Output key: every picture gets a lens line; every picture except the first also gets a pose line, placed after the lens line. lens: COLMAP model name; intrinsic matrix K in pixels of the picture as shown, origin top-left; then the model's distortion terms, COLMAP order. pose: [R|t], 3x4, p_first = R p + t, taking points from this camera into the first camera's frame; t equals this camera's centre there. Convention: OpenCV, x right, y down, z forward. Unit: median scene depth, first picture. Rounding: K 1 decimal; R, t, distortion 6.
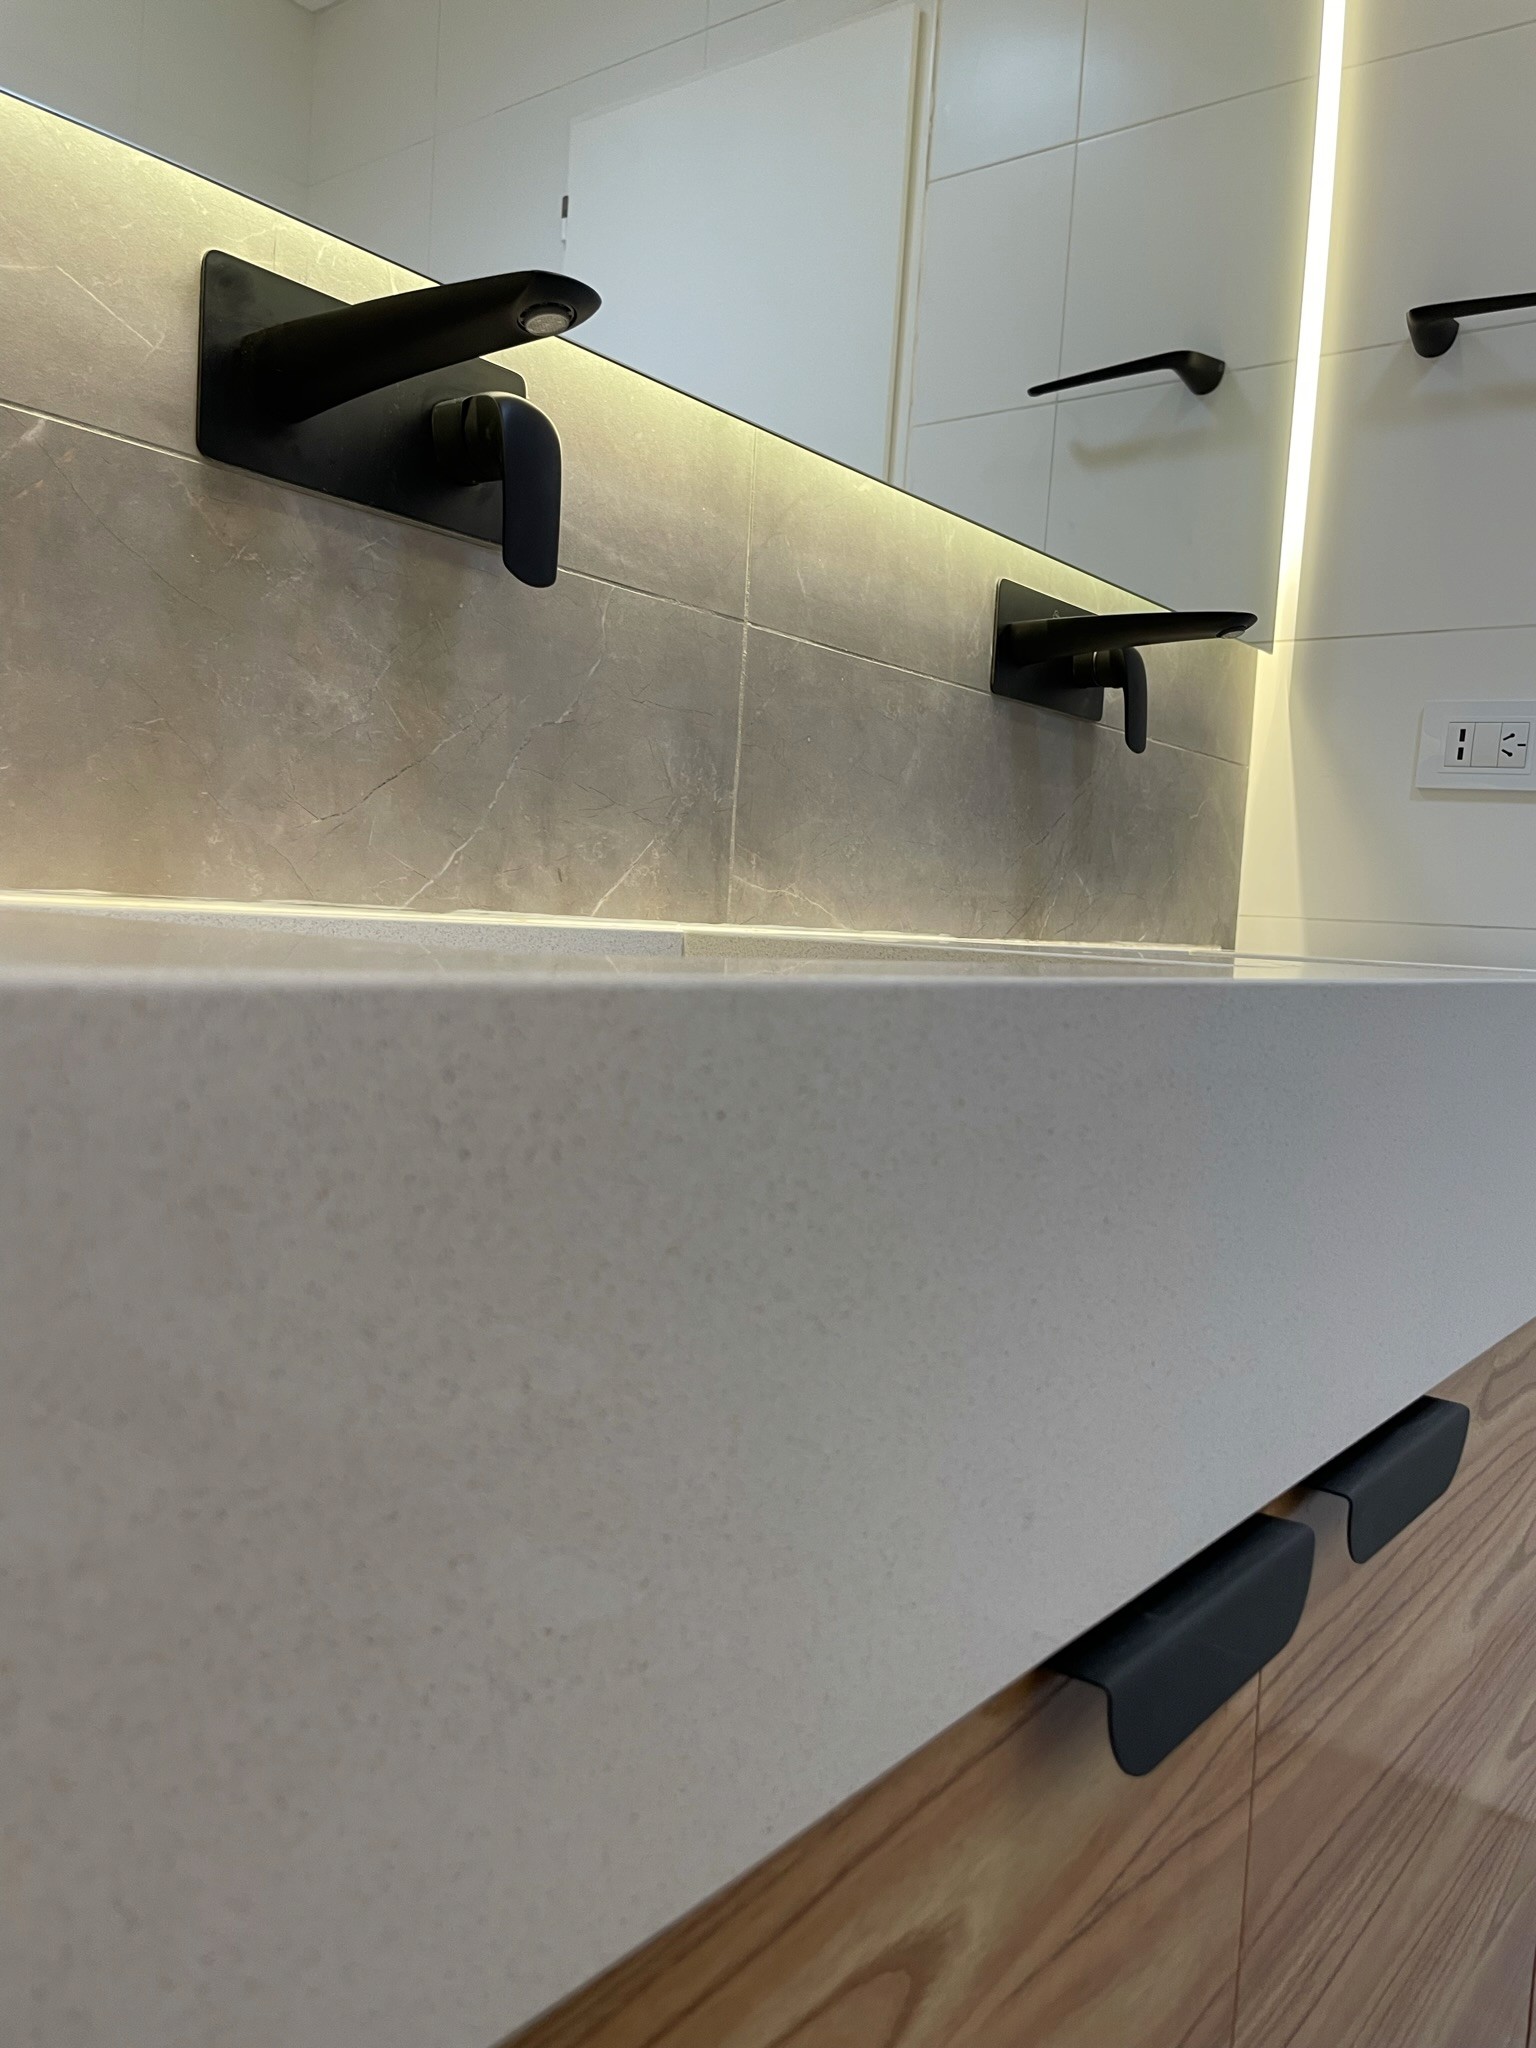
lens RADIAL K [[1568.2, 0, 759.2], [0, 1568.2, 996.9], [0, 0, 1]] dist [0.081130, -0.103607]
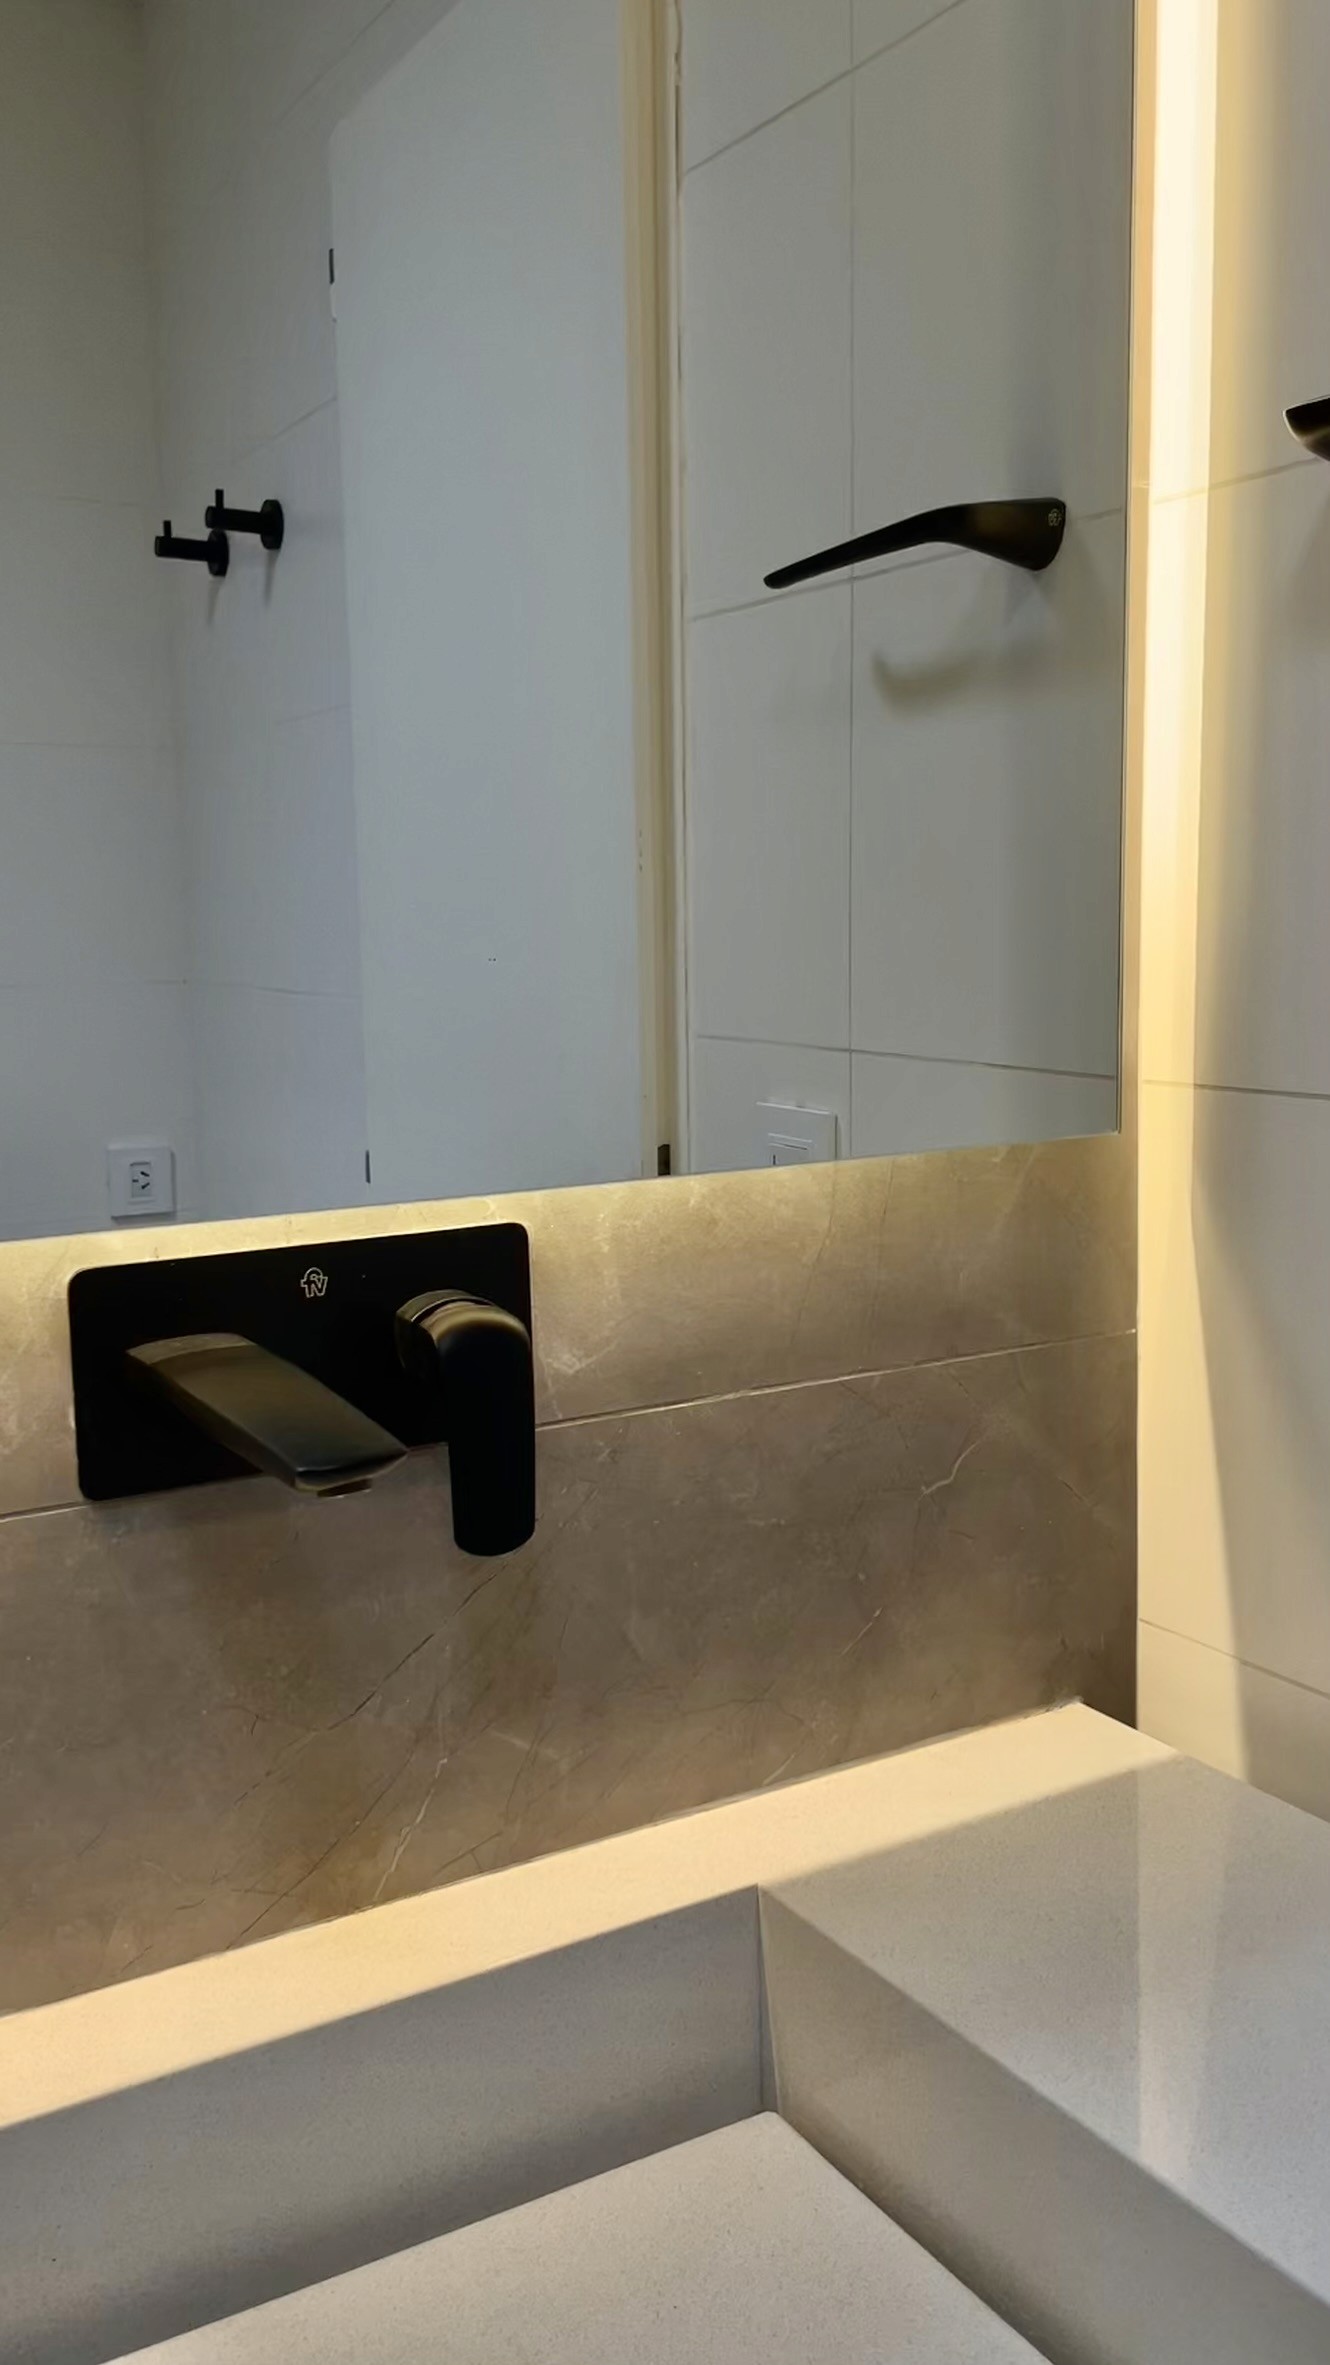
lens RADIAL K [[2009.1, 0, 785.3], [0, 2009.1, 1185.8], [0, 0, 1]] dist [0.006808, 0.008933]
pose [[0.942070, -0.030139, -0.334059, 0.816017], [0.055895, 0.996135, 0.067754, -0.467350], [0.330726, -0.082502, 0.940114, 0.731066]]
